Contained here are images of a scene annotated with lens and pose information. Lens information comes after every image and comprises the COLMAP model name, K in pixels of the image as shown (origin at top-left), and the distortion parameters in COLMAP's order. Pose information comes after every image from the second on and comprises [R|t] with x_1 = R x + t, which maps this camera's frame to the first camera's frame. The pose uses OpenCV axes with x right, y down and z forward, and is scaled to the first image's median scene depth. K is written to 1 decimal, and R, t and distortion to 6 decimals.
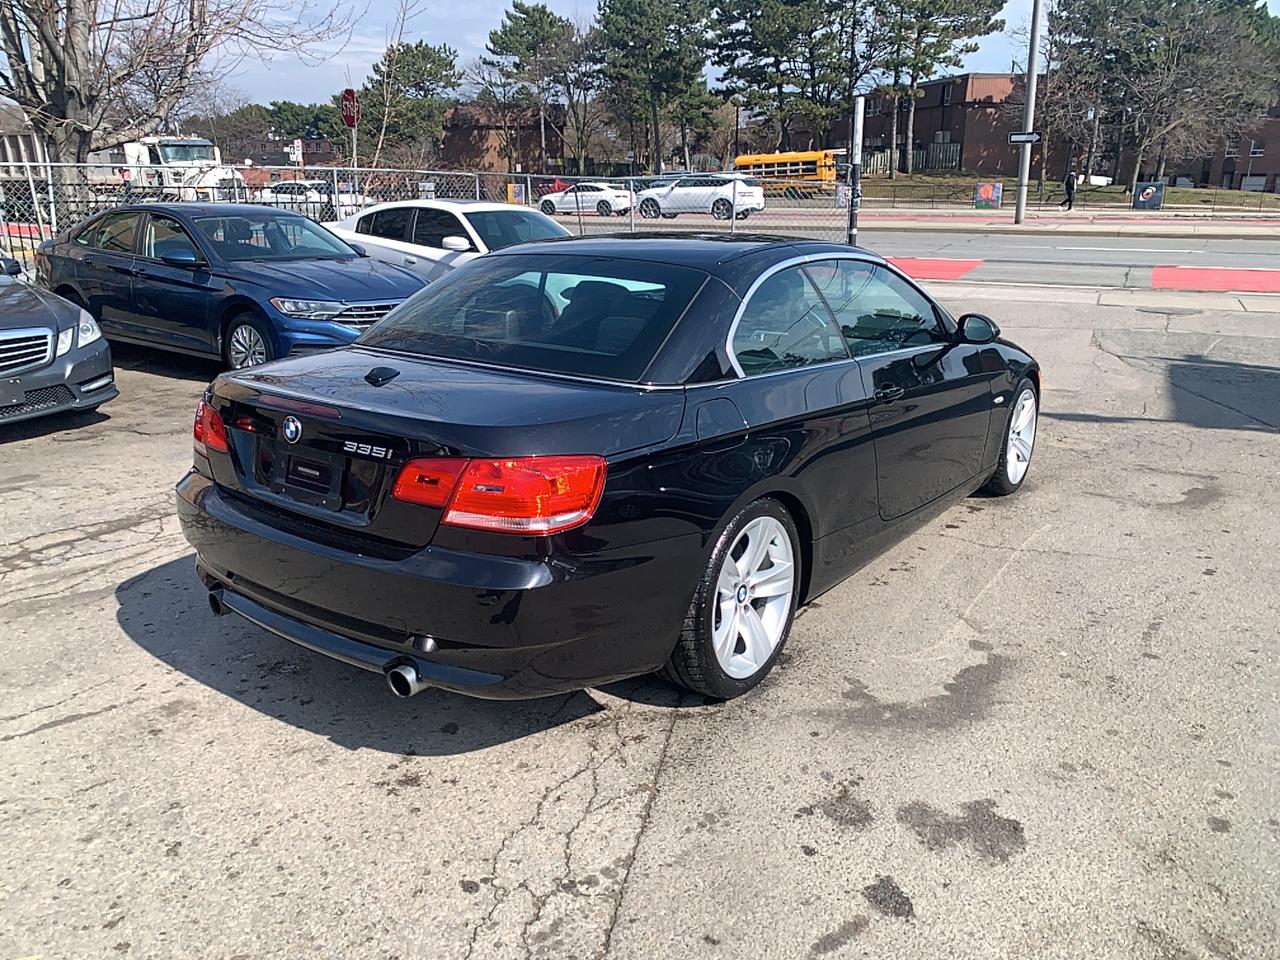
lens RADIAL K [[975.6, 0, 630.8], [0, 975.6, 473.1], [0, 0, 1]] dist [0.014552, -0.002361]
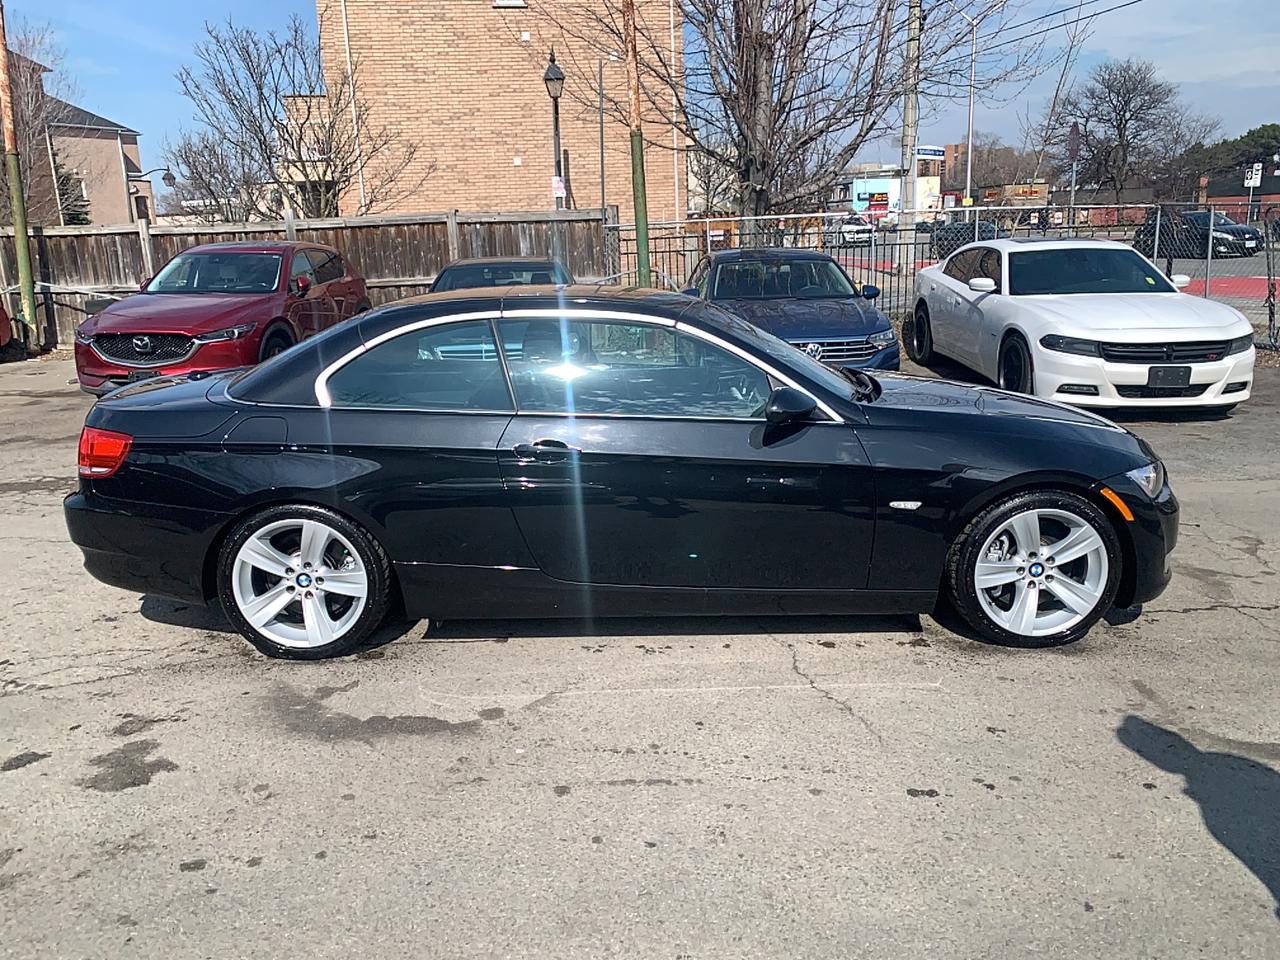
lens RADIAL K [[969.1, 0, 634.4], [0, 969.1, 479.1], [0, 0, 1]] dist [0.033907, -0.032843]
pose [[0.605706, 0.172749, -0.776709, 1.009479], [-0.191340, 0.979127, 0.068555, -0.128380], [0.772340, 0.107091, 0.626117, 0.415464]]
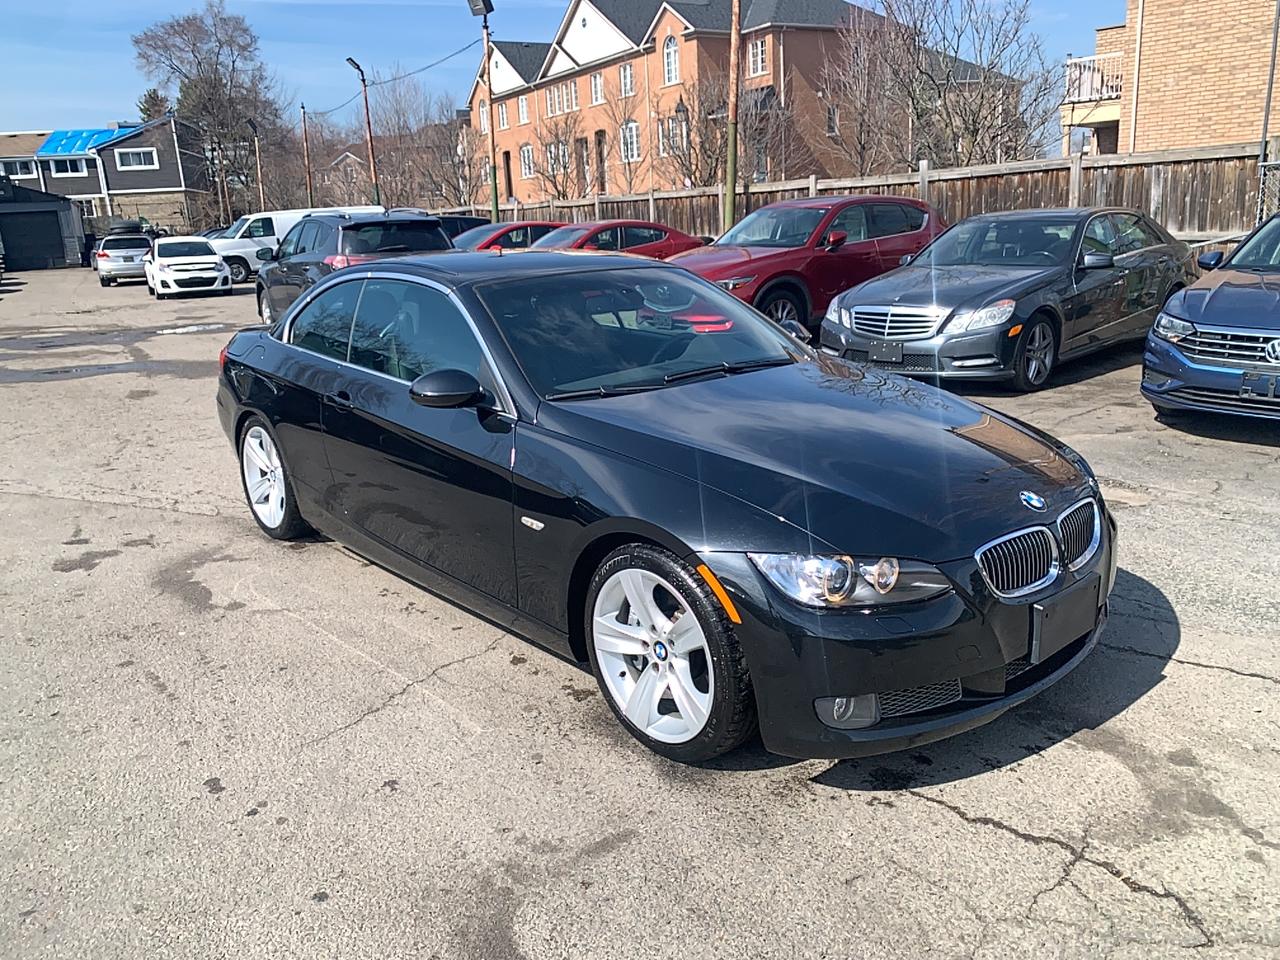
lens RADIAL K [[980.5, 0, 634.0], [0, 980.5, 476.6], [0, 0, 1]] dist [0.019098, -0.016454]
pose [[-0.203111, 0.255699, -0.945179, 1.172856], [-0.230834, 0.925588, 0.300003, -0.381995], [0.951557, 0.279114, -0.128973, 1.369284]]
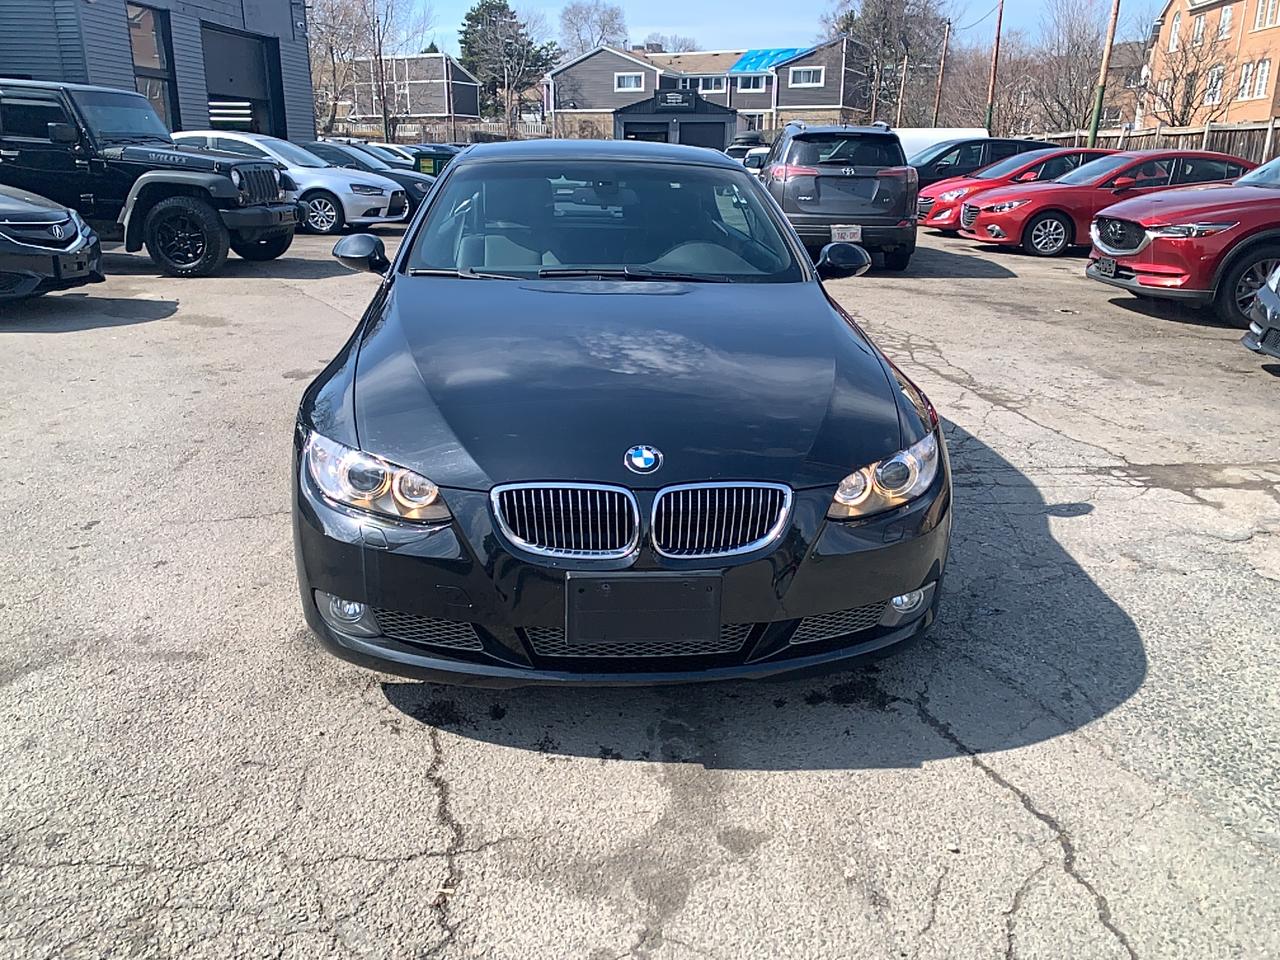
lens RADIAL K [[977.5, 0, 627.0], [0, 977.5, 480.3], [0, 0, 1]] dist [0.006705, 0.001328]
pose [[-0.752389, 0.195685, -0.628982, 0.812946], [-0.199635, 0.842210, 0.500827, -0.488607], [0.627739, 0.502383, -0.594604, 1.889616]]
